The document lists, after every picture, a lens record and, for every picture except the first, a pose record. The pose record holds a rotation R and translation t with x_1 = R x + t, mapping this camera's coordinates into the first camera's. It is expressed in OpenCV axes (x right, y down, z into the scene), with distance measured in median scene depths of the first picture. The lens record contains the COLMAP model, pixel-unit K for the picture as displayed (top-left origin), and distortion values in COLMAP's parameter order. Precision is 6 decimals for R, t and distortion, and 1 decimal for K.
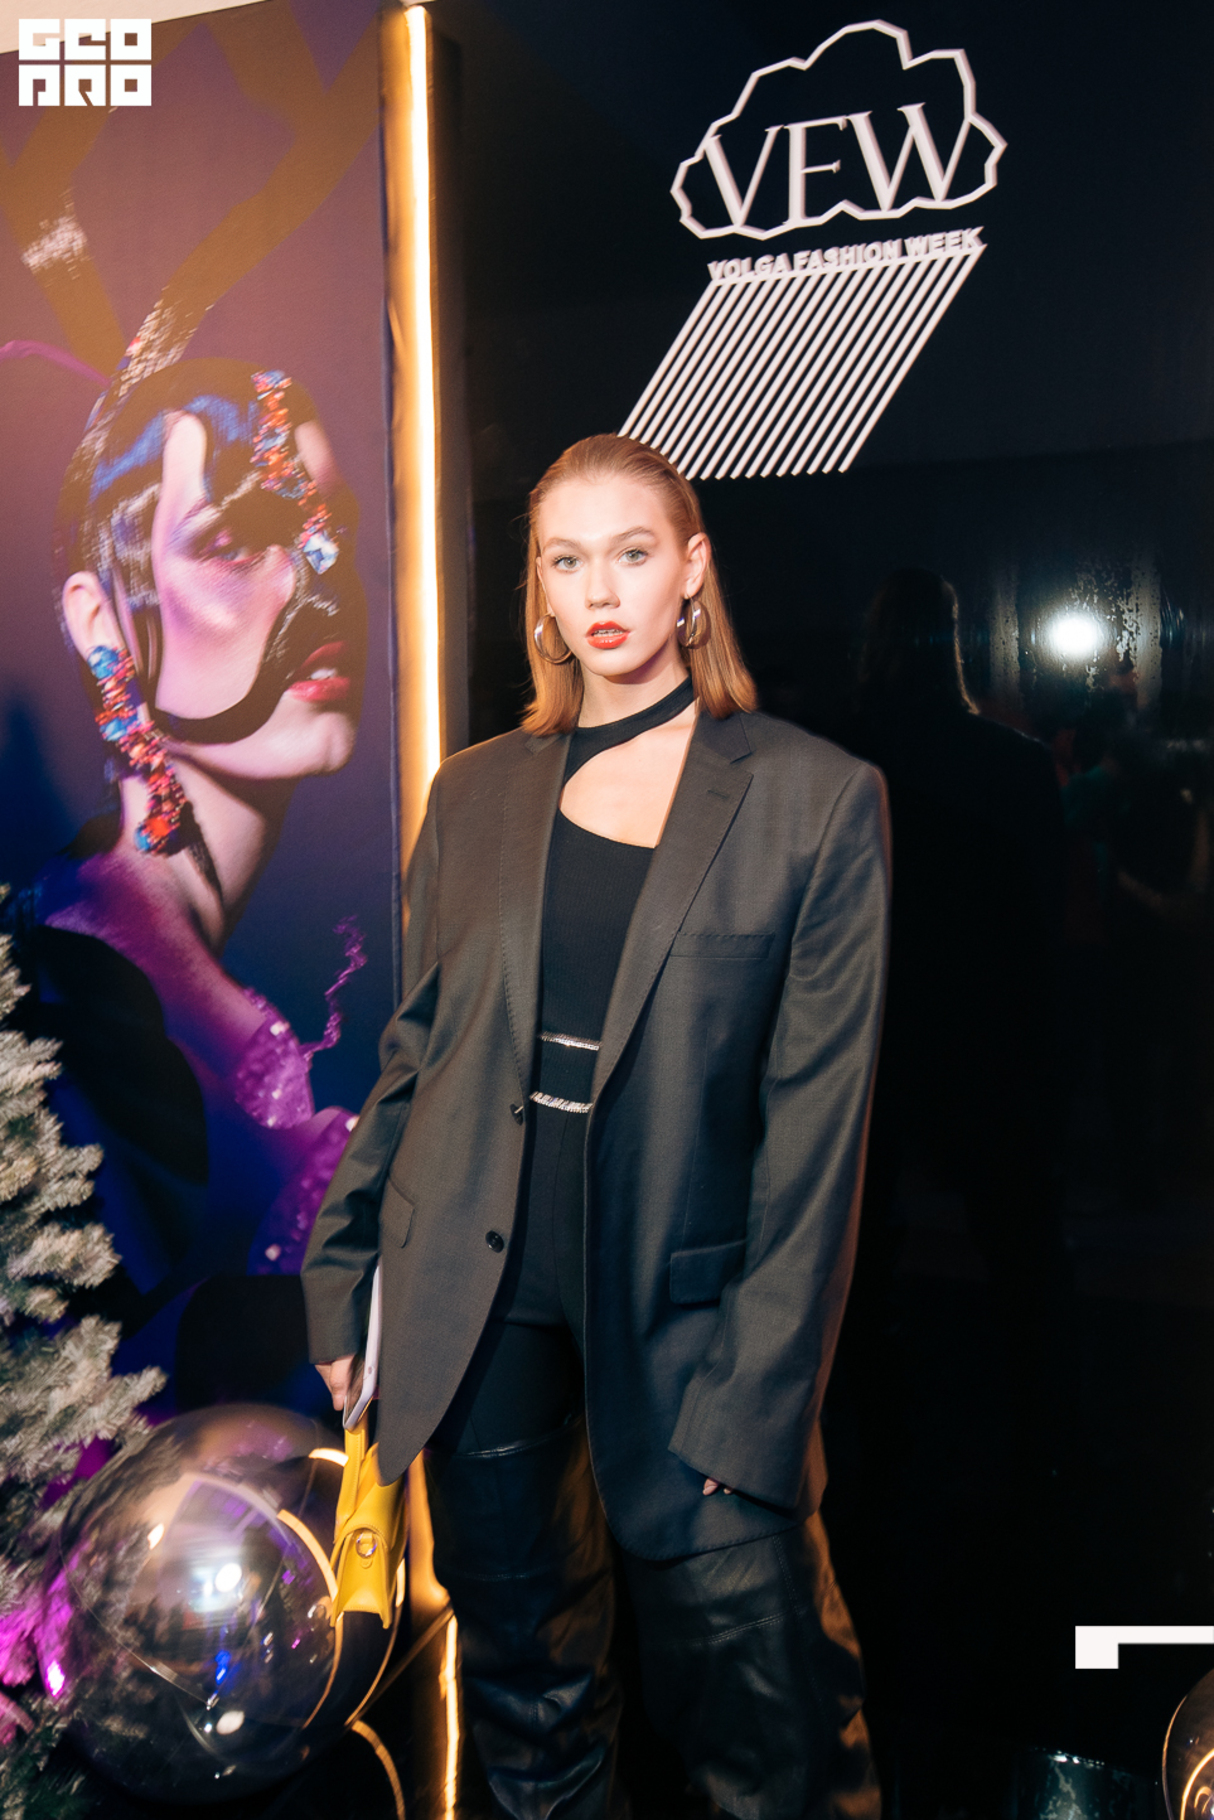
lens RADIAL K [[1611.9, 0, 612.5], [0, 1611.9, 842.0], [0, 0, 1]] dist [0.051171, 0.004767]
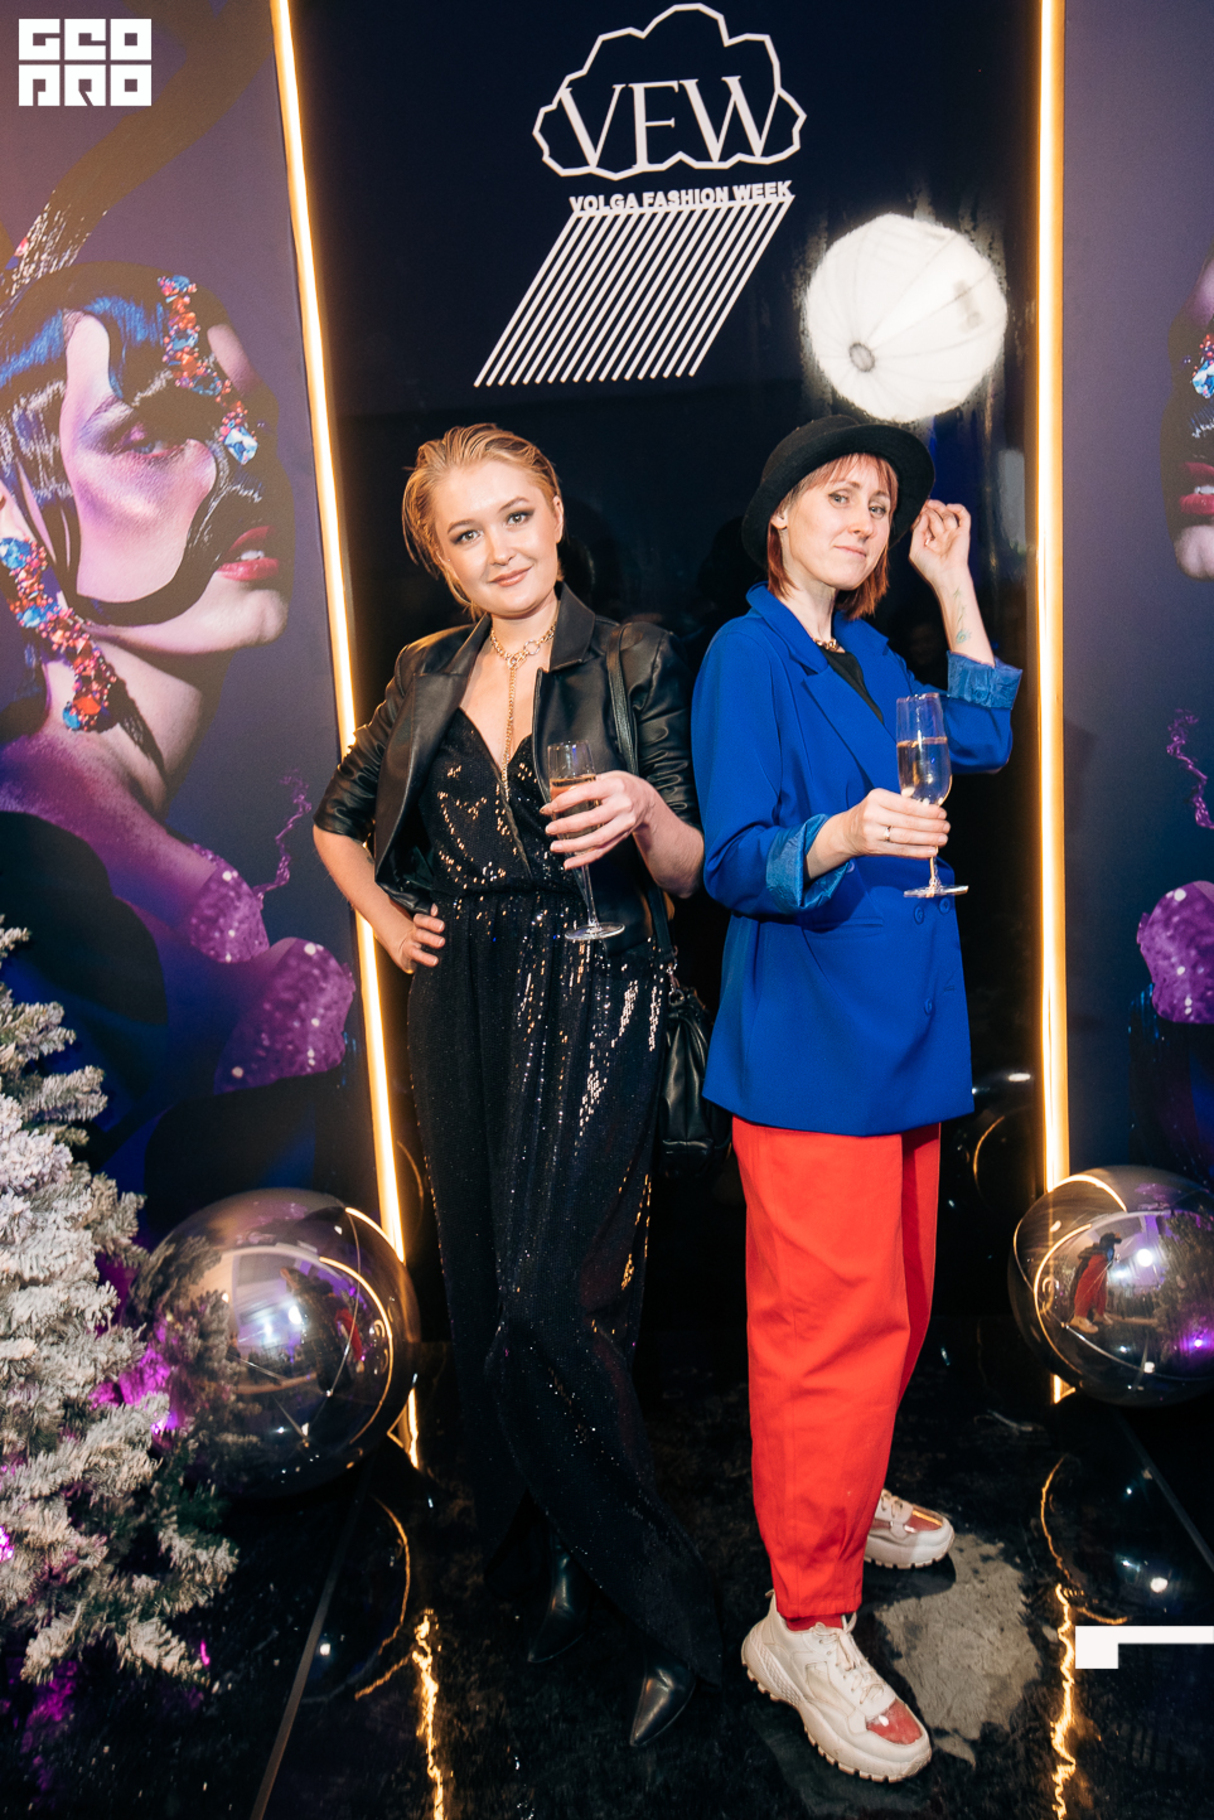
lens RADIAL K [[1485.5, 0, 596.3], [0, 1485.5, 893.7], [0, 0, 1]] dist [0.047064, 0.010027]
pose [[0.929566, -0.105012, 0.353382, -0.351360], [0.080506, 0.993260, 0.083390, 0.064043], [-0.359757, -0.049067, 0.931755, -0.073580]]
